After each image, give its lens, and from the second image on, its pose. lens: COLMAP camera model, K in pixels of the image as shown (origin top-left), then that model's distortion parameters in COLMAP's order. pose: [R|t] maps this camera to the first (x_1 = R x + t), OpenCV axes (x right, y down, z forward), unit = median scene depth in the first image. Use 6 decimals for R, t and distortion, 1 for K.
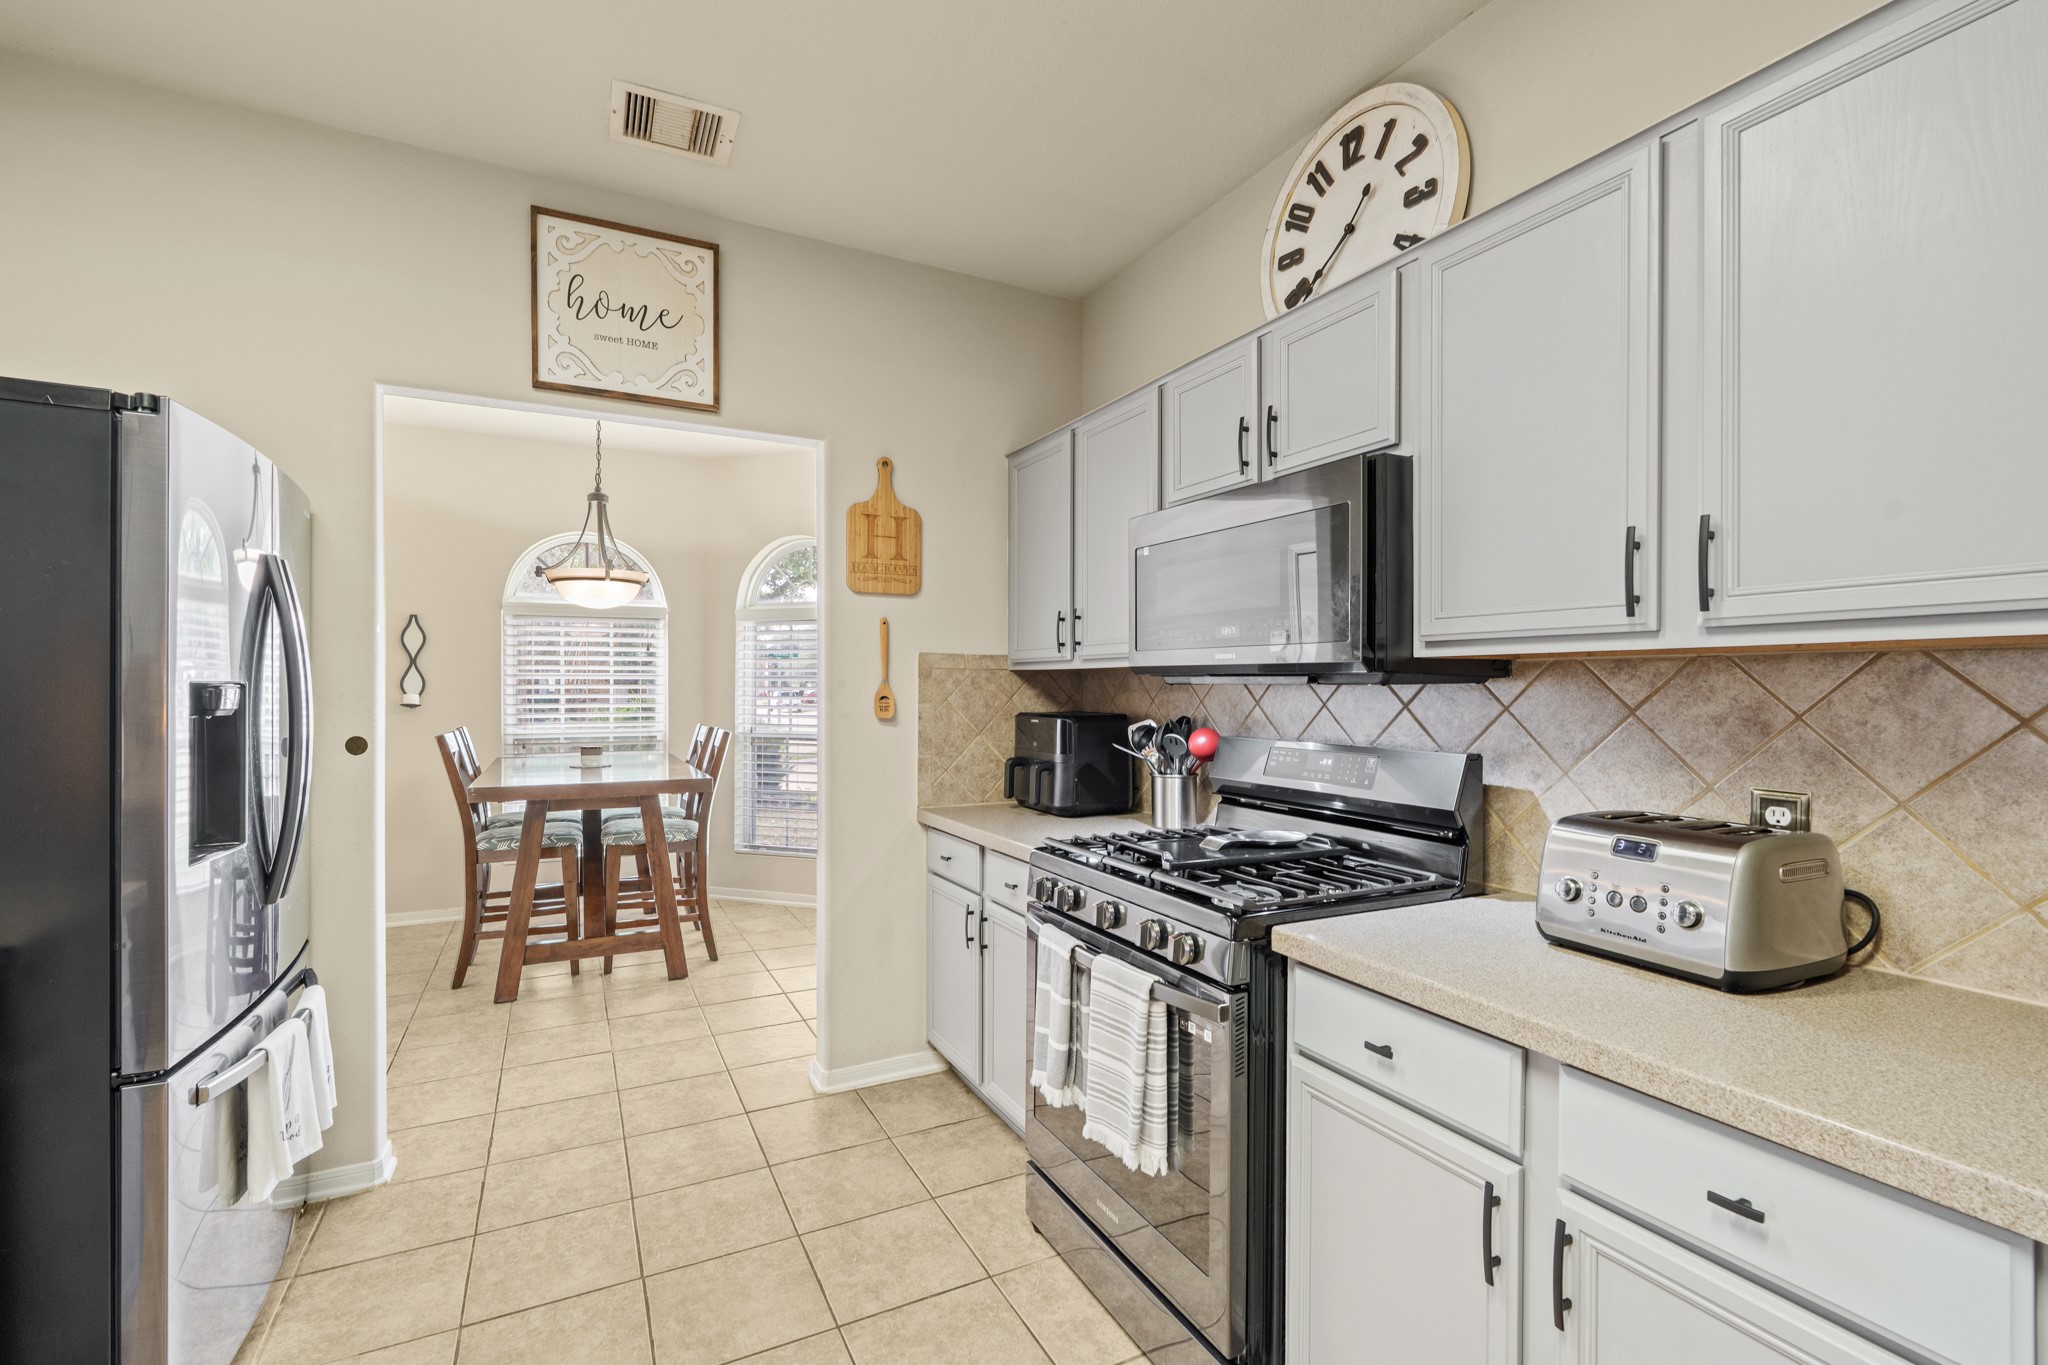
lens RADIAL K [[903.1, 0, 1013.6], [0, 903.1, 696.9], [0, 0, 1]] dist [-0.001804, -0.000129]
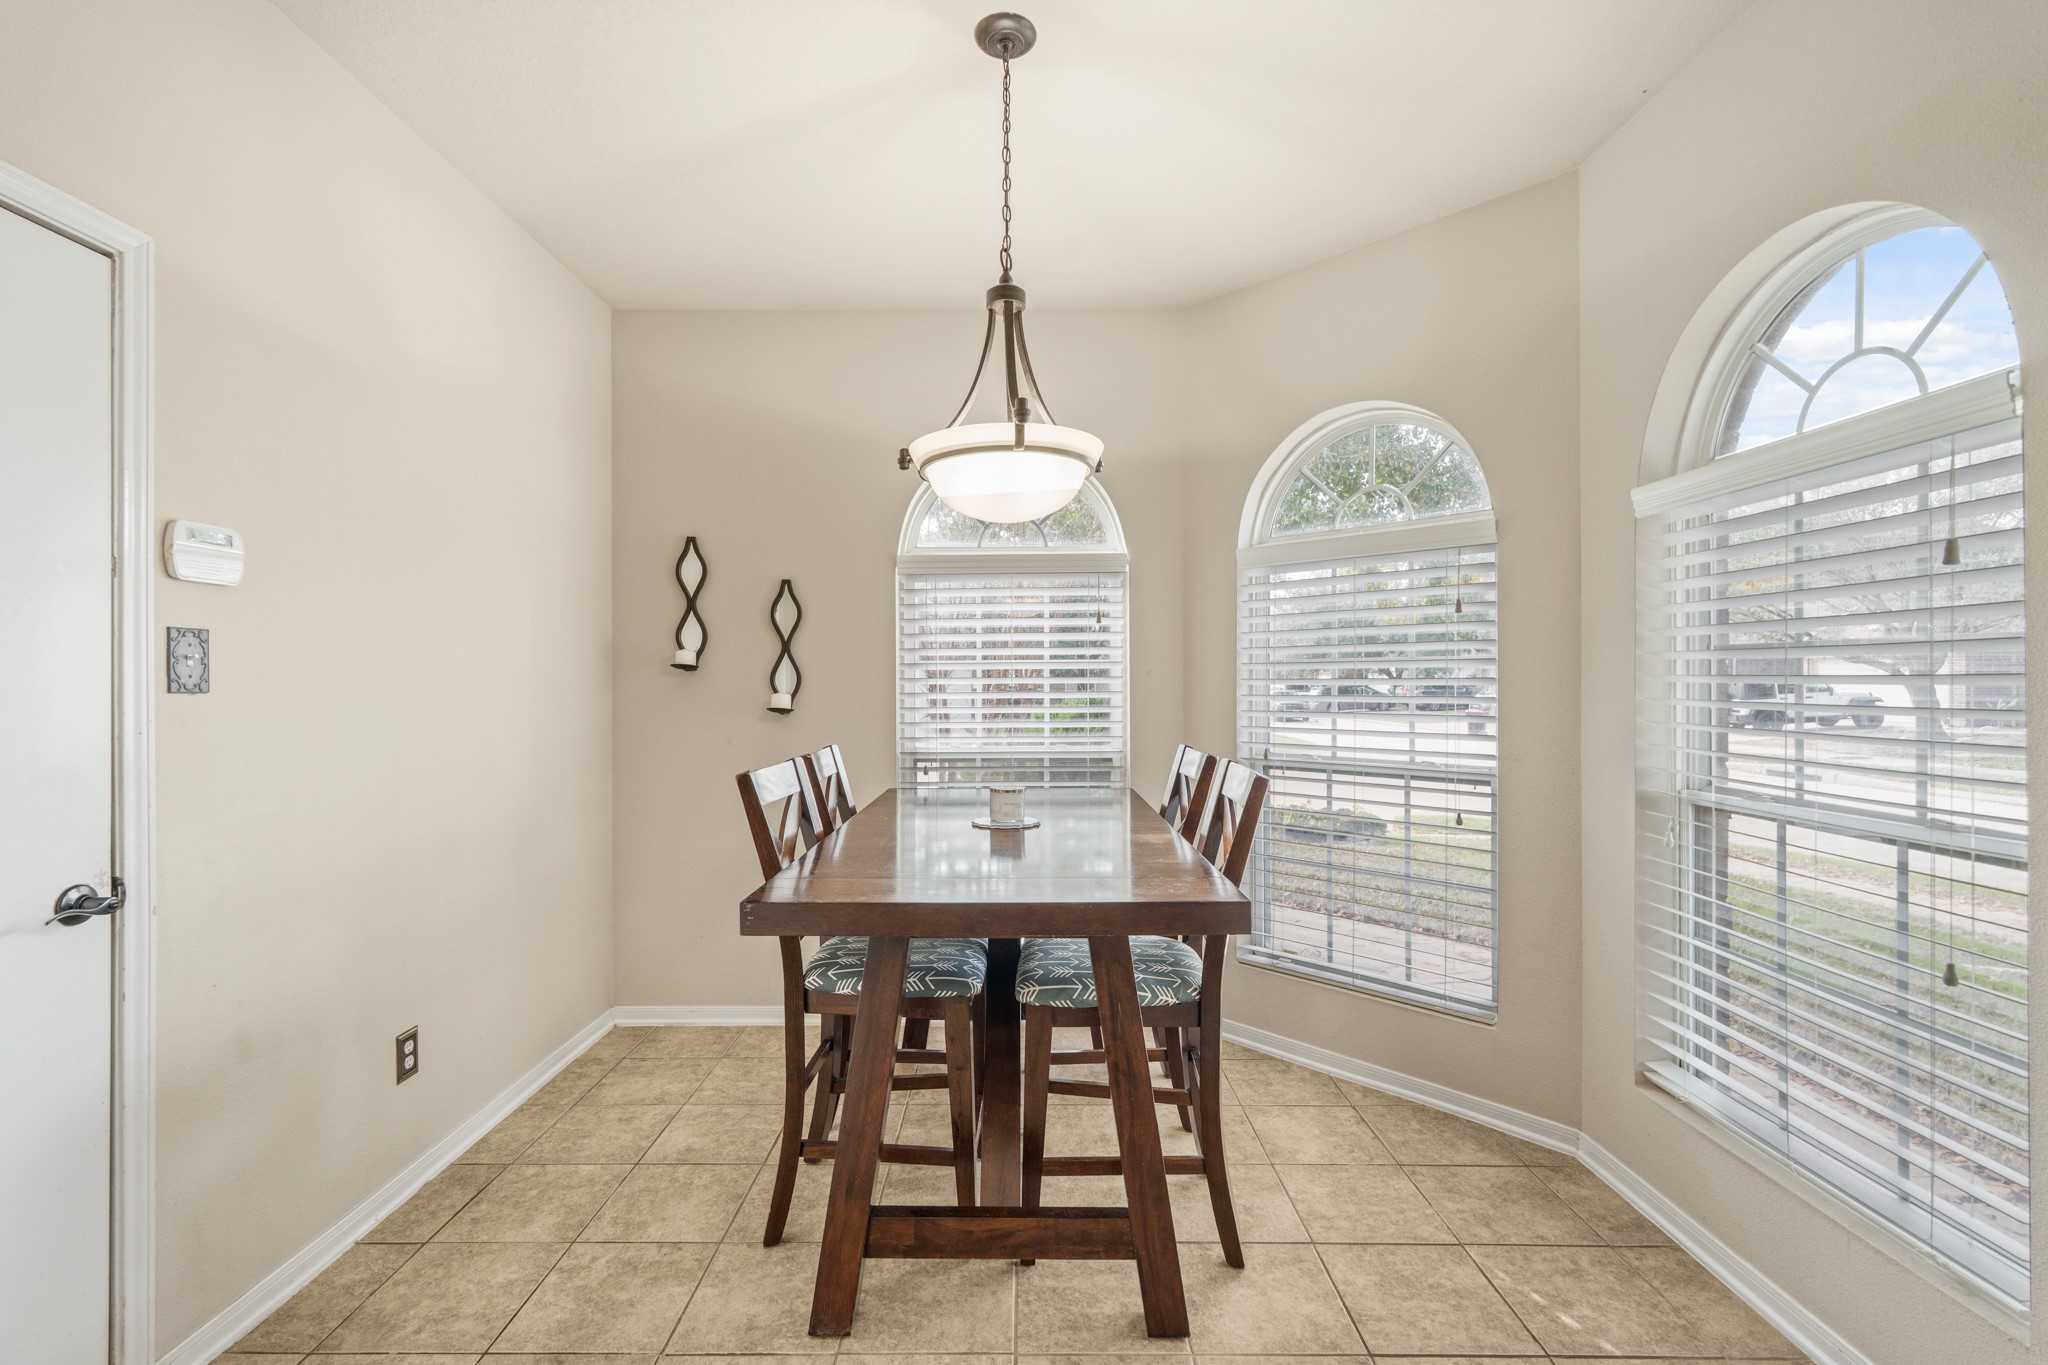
lens RADIAL K [[903.1, 0, 1019.9], [0, 903.1, 684.9], [0, 0, 1]] dist [-0.001804, -0.000129]
pose [[0.892134, -0.004781, -0.451746, -0.218485], [0.003298, 0.999986, -0.004071, -0.007290], [0.451759, 0.002143, 0.892137, 0.530863]]
